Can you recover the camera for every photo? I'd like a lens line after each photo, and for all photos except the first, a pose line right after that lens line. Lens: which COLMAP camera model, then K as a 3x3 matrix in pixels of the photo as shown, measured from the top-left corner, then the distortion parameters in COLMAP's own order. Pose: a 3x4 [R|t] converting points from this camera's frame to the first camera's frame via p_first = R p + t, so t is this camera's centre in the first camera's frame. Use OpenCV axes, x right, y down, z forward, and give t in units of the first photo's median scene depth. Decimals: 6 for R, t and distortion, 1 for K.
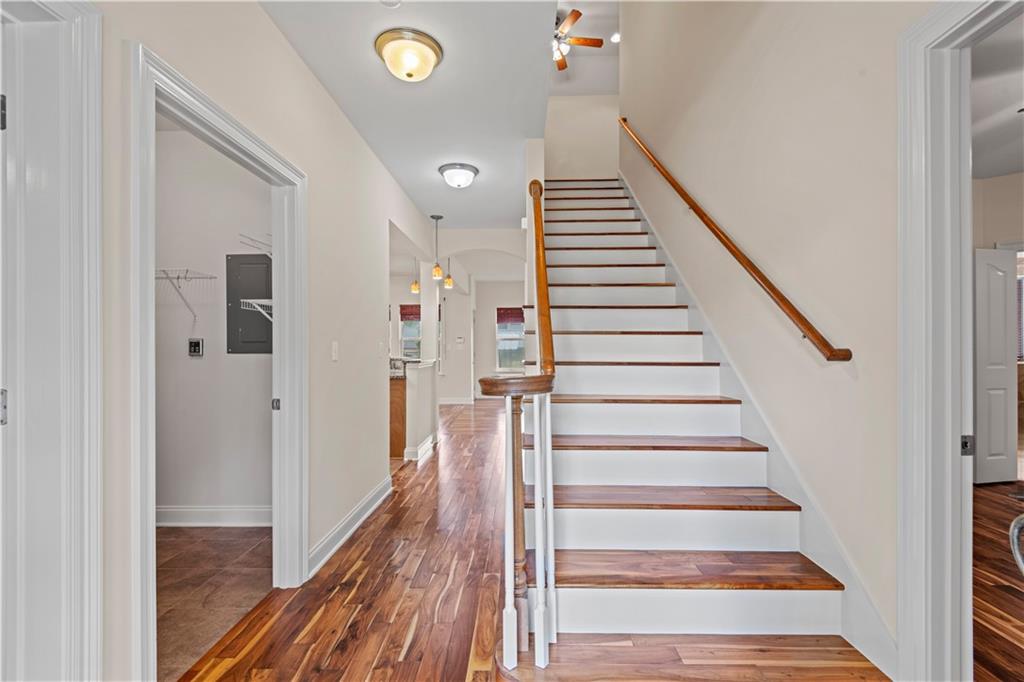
lens RADIAL K [[470.3, 0, 512.6], [0, 470.3, 342.1], [0, 0, 1]] dist [-0.000929, -0.004224]
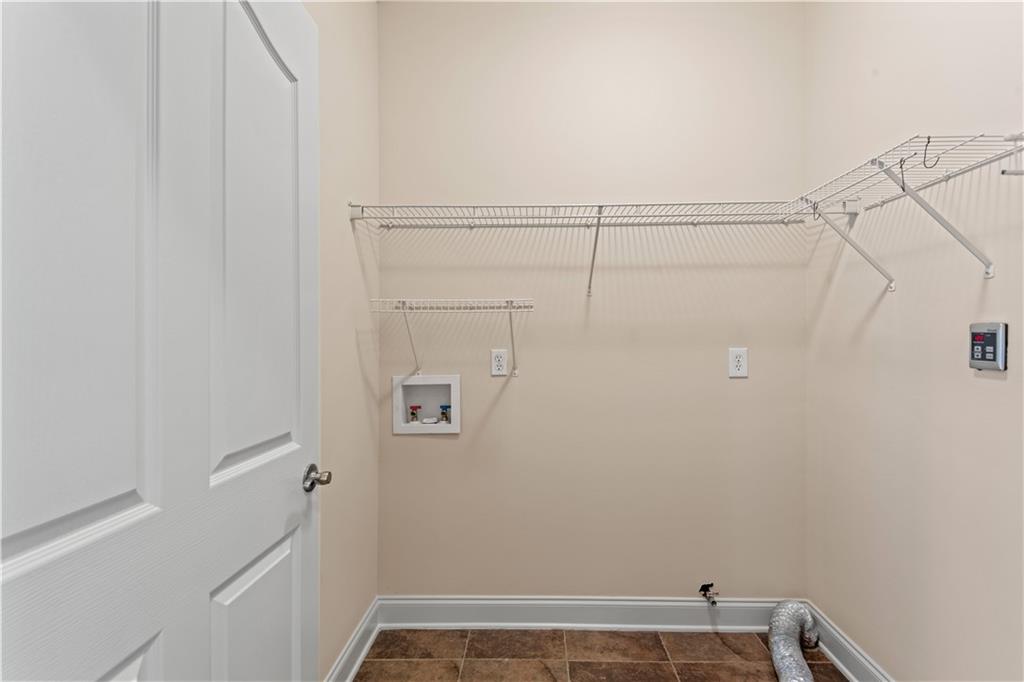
lens RADIAL K [[470.3, 0, 514.6], [0, 470.3, 340.2], [0, 0, 1]] dist [-0.000929, -0.004224]
pose [[-0.006587, 0.004670, -0.999967, -0.294269], [0.000233, 0.999989, 0.004669, 0.003922], [0.999978, -0.000202, -0.006588, 0.620920]]
